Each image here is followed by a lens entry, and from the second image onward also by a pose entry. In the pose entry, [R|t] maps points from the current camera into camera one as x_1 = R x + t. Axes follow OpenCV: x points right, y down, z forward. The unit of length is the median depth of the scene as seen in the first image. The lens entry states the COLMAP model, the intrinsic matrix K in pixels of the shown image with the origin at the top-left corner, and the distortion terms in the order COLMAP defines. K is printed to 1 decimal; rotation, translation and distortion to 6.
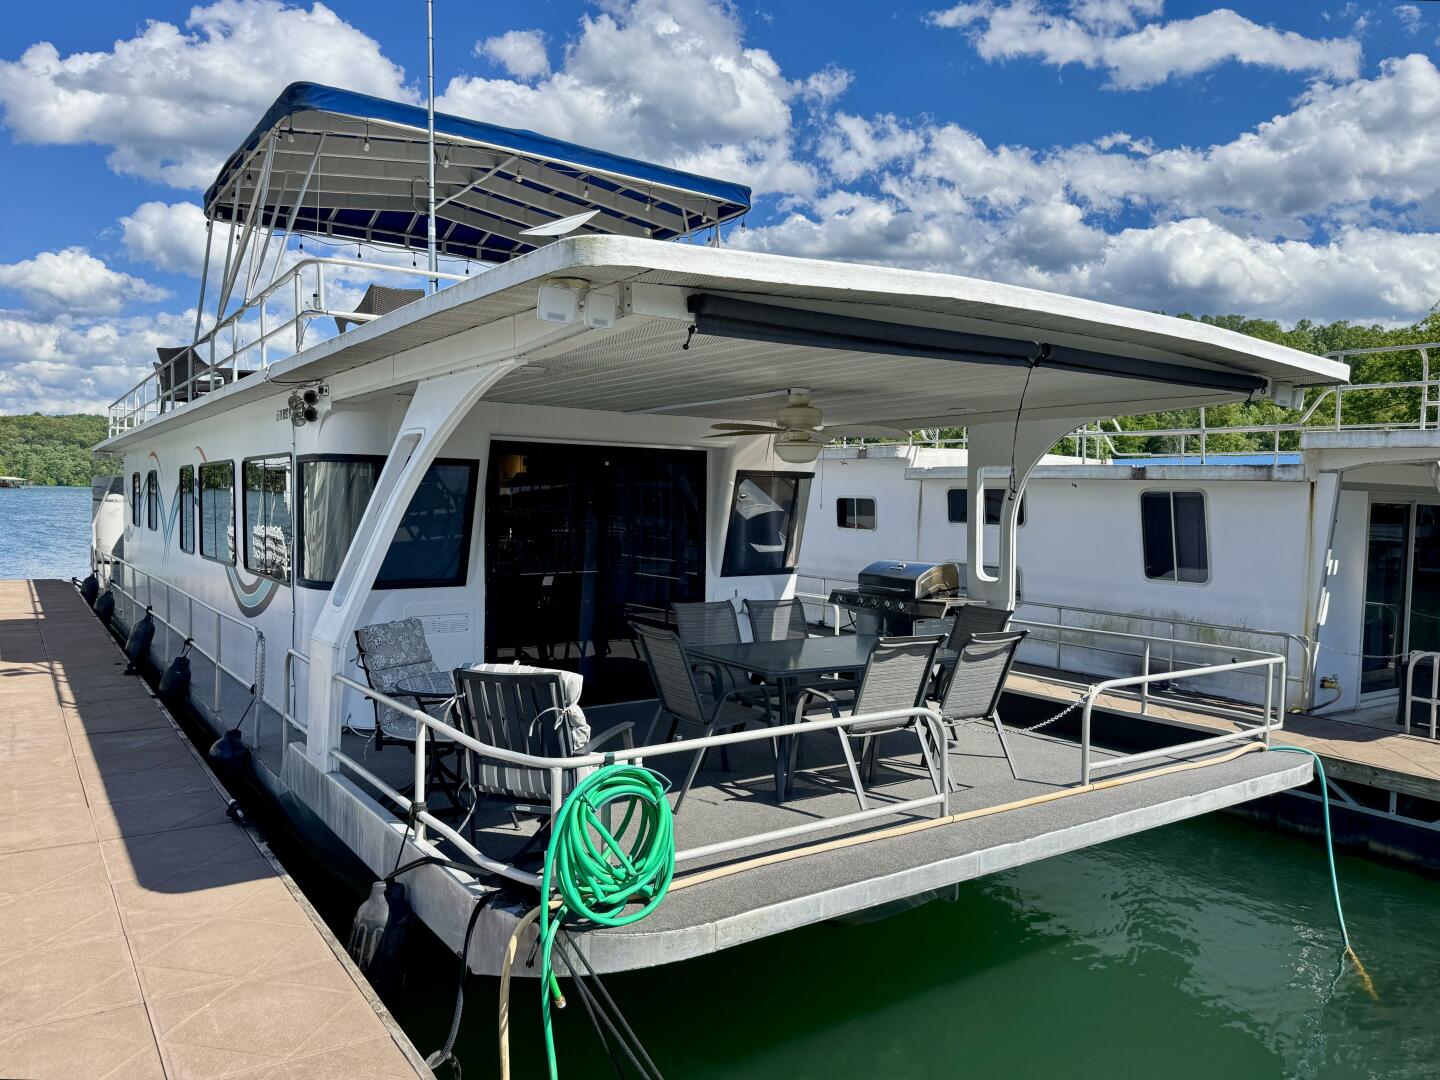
lens RADIAL K [[1039.5, 0, 699.3], [0, 1039.5, 524.9], [0, 0, 1]] dist [0.004329, 0.007528]
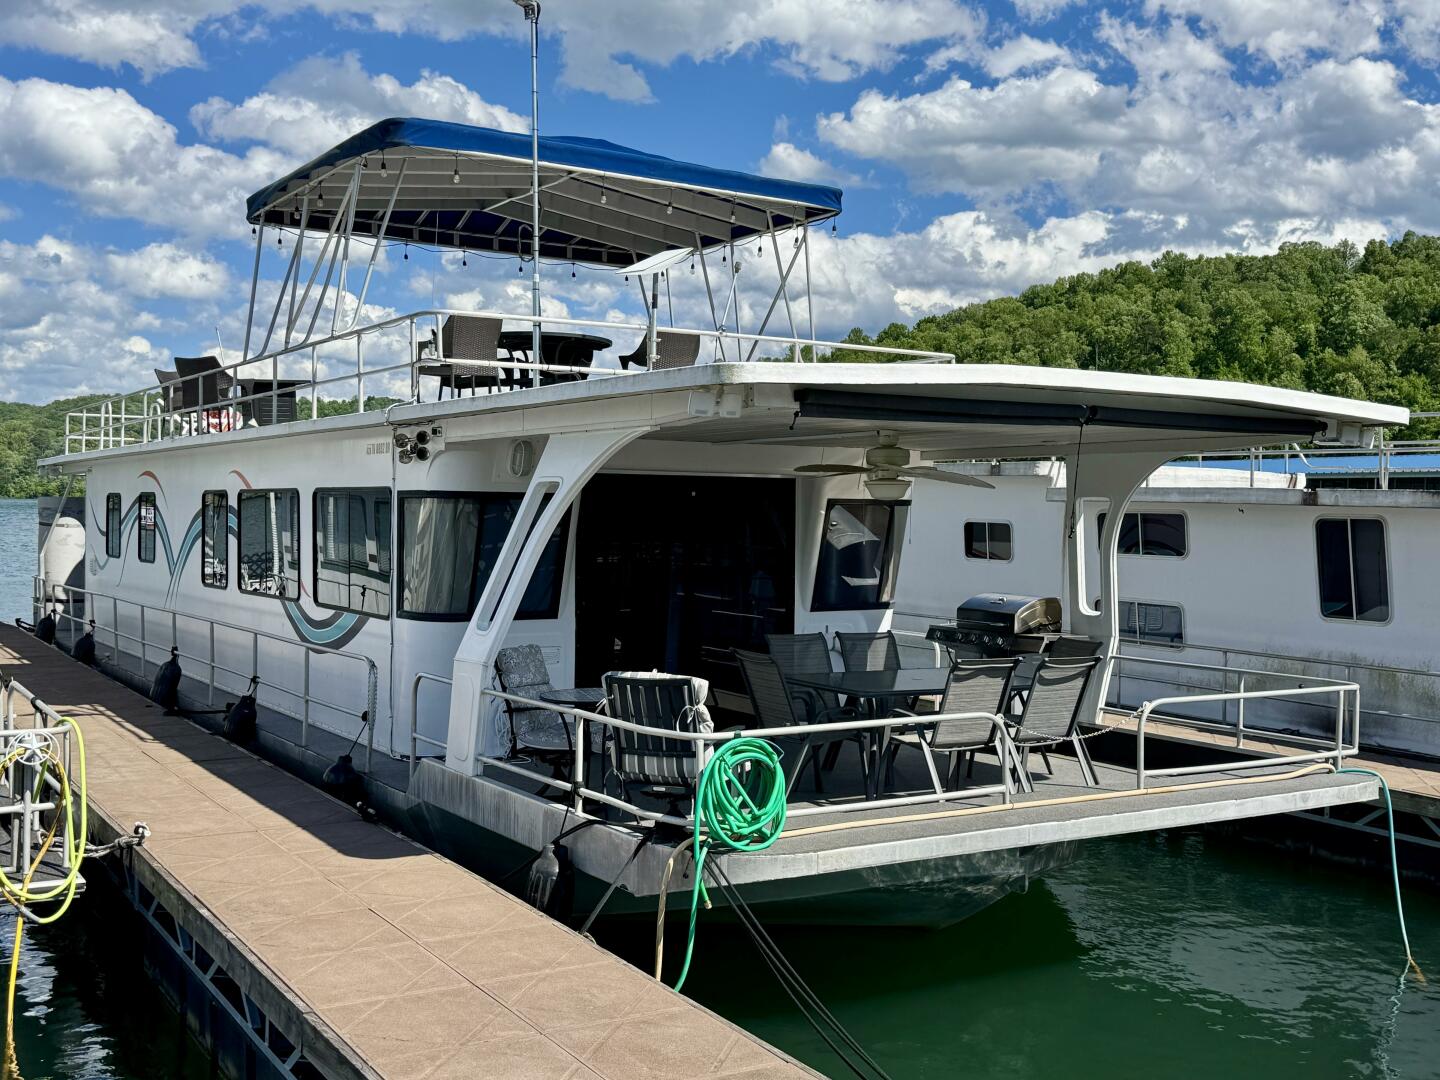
lens RADIAL K [[1518.3, 0, 717.5], [0, 1518.3, 546.5], [0, 0, 1]] dist [0.053948, 0.007135]
pose [[0.999456, -0.001736, -0.032925, -0.025032], [0.001665, 0.999996, -0.002189, -0.008417], [0.032929, 0.002133, 0.999455, -0.517032]]
